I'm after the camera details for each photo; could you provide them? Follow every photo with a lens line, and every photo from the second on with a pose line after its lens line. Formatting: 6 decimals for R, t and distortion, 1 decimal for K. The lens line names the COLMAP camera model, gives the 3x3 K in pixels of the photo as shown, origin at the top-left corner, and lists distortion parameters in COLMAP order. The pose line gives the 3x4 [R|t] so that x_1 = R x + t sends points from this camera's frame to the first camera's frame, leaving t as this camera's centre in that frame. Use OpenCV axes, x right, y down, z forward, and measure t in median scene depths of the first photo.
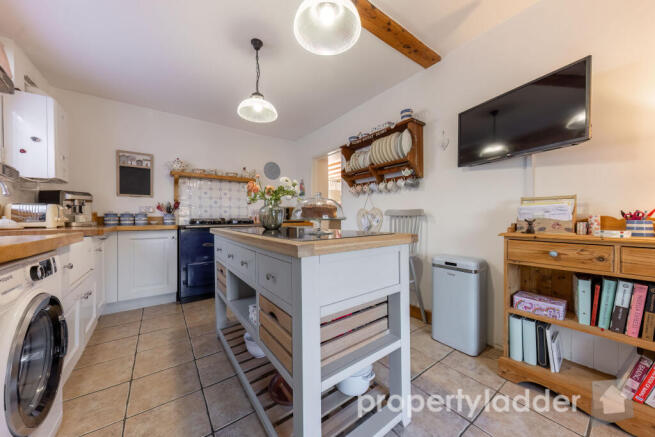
lens RADIAL K [[227.7, 0, 329.8], [0, 227.7, 218.5], [0, 0, 1]] dist [-0.000265, -0.000153]
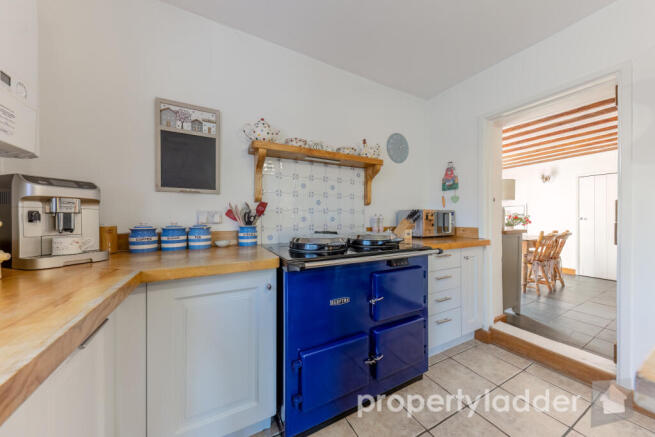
lens RADIAL K [[227.7, 0, 326.3], [0, 227.7, 218.3], [0, 0, 1]] dist [-0.000265, -0.000153]
pose [[0.987361, 0.004827, -0.158416, -0.464595], [-0.004509, 0.999987, 0.002365, -0.040788], [0.158426, -0.001621, 0.987370, 0.538906]]
